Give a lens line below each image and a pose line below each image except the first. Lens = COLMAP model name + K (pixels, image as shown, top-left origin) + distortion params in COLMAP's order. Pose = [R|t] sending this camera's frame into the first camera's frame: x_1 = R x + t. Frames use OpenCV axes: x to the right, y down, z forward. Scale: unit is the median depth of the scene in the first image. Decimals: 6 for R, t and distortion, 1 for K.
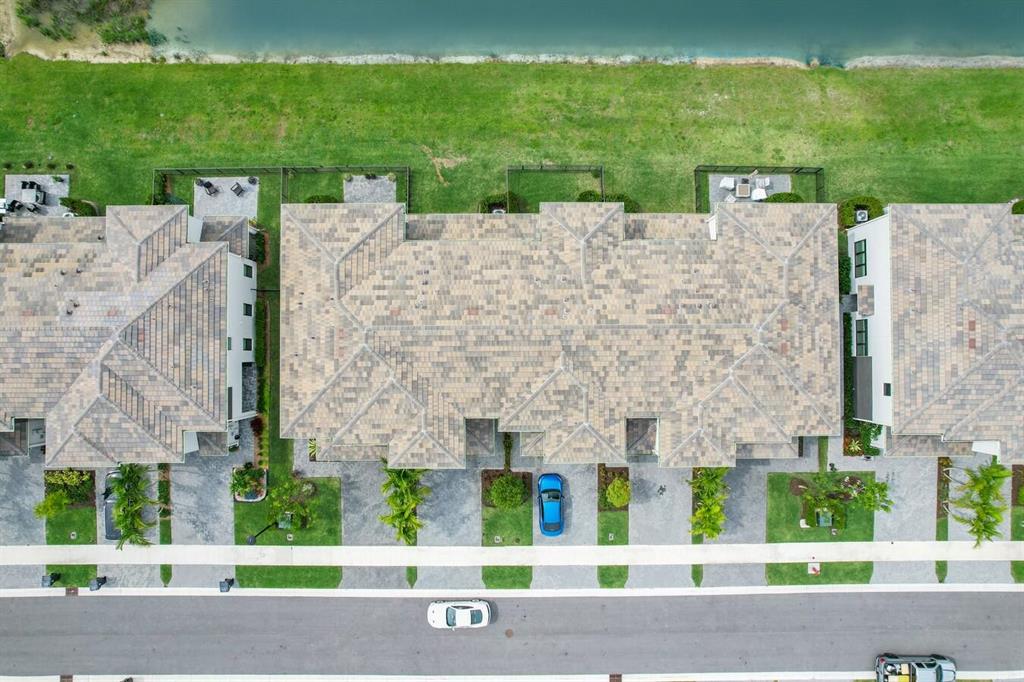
lens RADIAL K [[664.0, 0, 512.0], [0, 664.0, 341.0], [0, 0, 1]] dist [-0.036747, 0.001414]
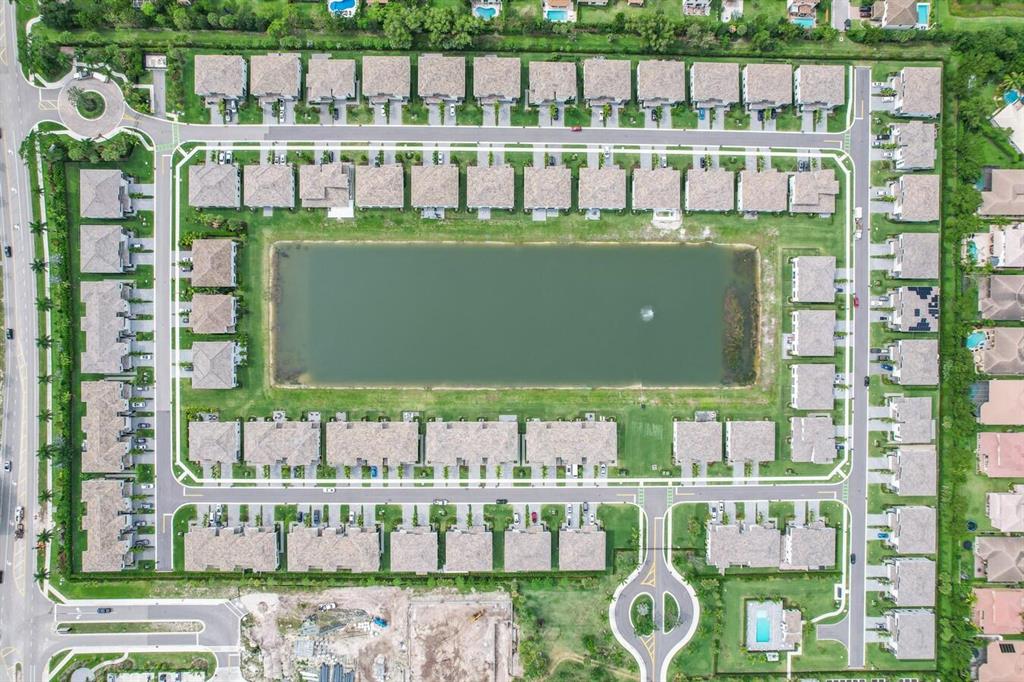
lens RADIAL K [[710.4, 0, 529.3], [0, 710.4, 320.2], [0, 0, 1]] dist [-0.036342, 0.000860]
pose [[0.999862, 0.004508, 0.015967, 1.249792], [-0.004988, 0.999533, 0.030162, -1.200136], [-0.015823, -0.030237, 0.999418, -4.874815]]
